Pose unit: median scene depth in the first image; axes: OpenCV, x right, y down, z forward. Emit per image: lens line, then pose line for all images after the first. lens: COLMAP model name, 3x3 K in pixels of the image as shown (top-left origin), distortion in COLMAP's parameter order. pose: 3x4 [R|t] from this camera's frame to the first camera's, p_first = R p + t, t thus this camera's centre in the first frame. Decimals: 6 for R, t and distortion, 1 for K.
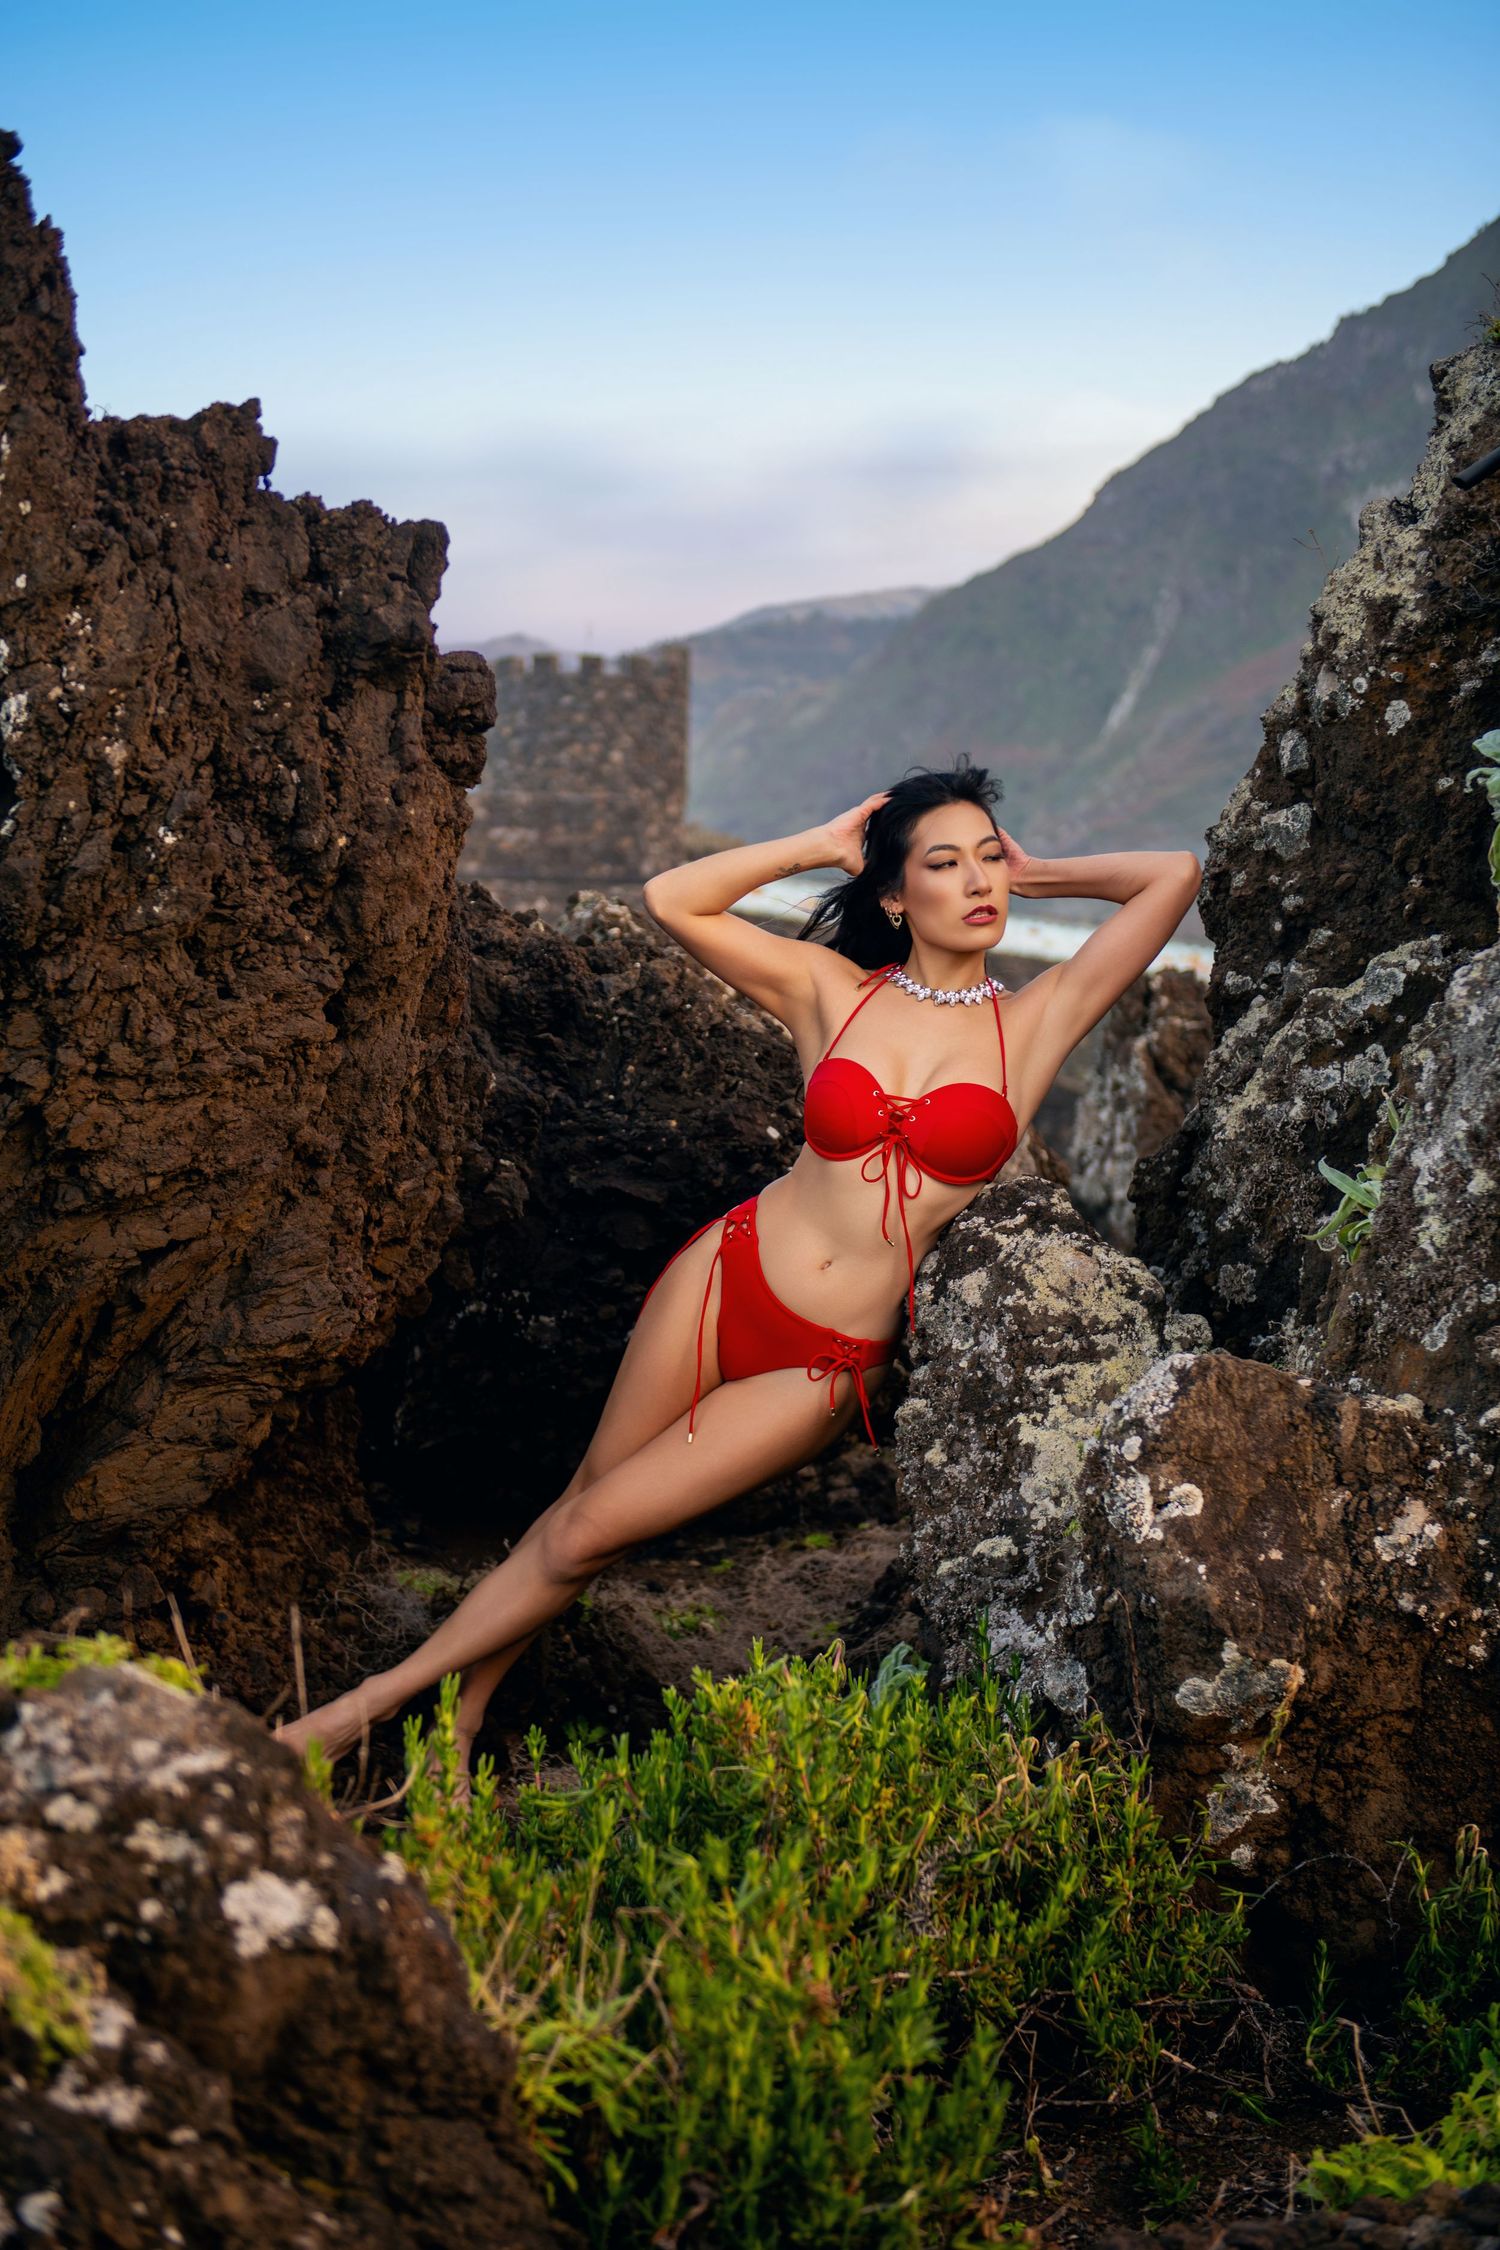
lens RADIAL K [[3300.3, 0, 744.1], [0, 3300.3, 1132.5], [0, 0, 1]] dist [0.132505, 0.000000]
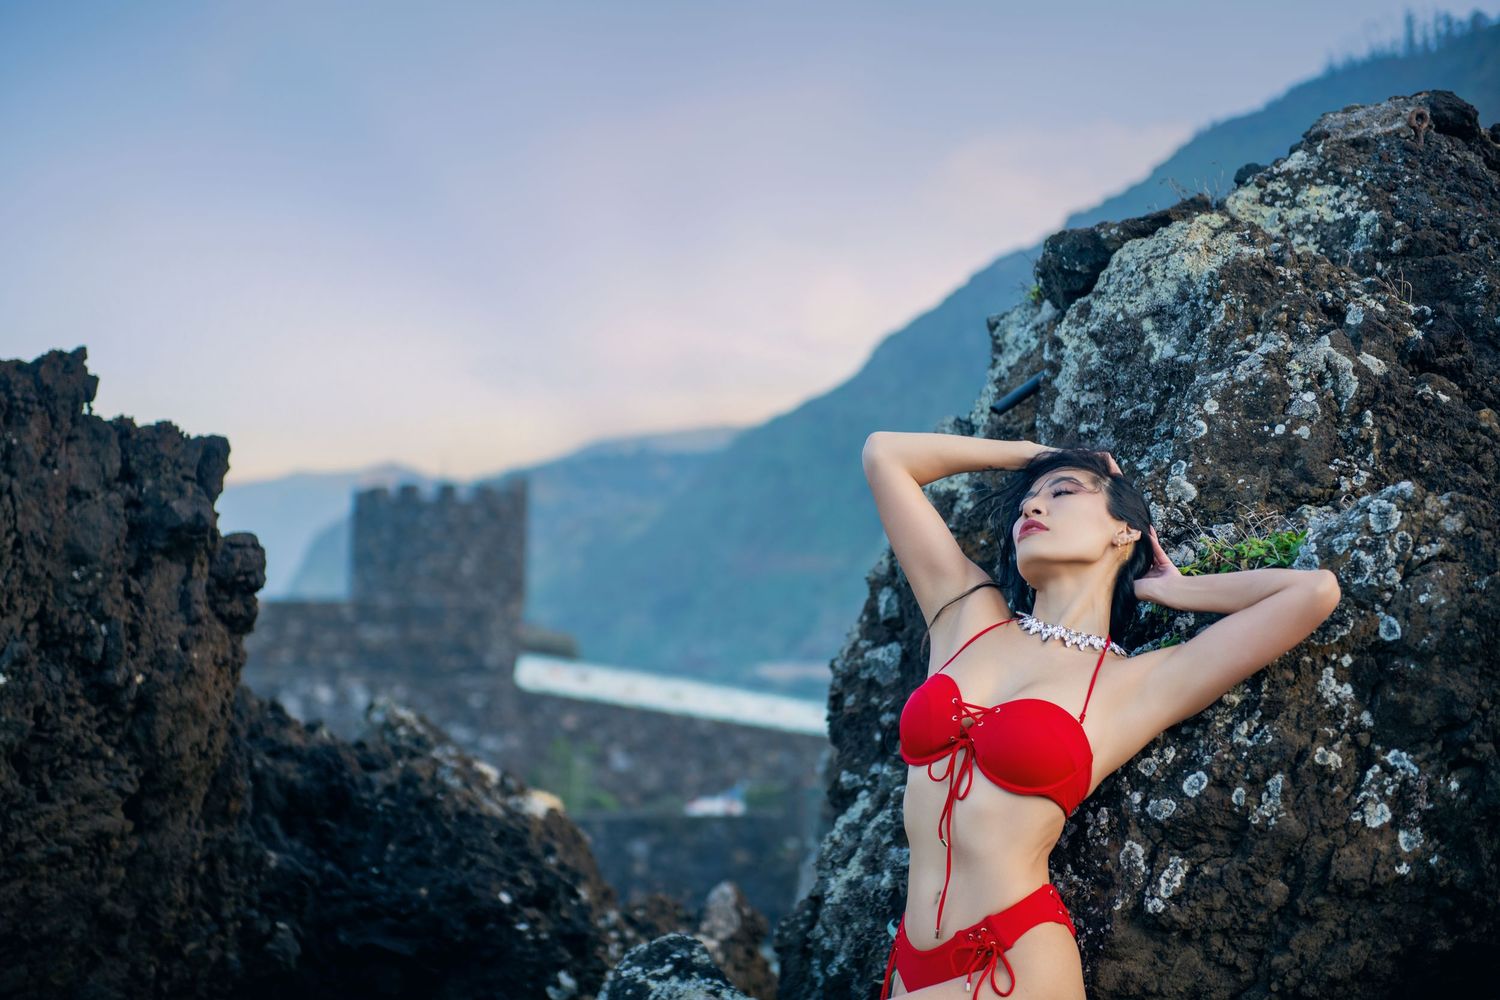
lens RADIAL K [[2792.9, 0, 749.8], [0, 2792.9, 491.0], [0, 0, 1]] dist [0.101446, 0.000000]
pose [[0.998189, 0.002371, 0.060109, 0.050094], [0.006005, 0.990305, -0.138780, -0.006428], [-0.059855, 0.138889, 0.988497, -0.111267]]
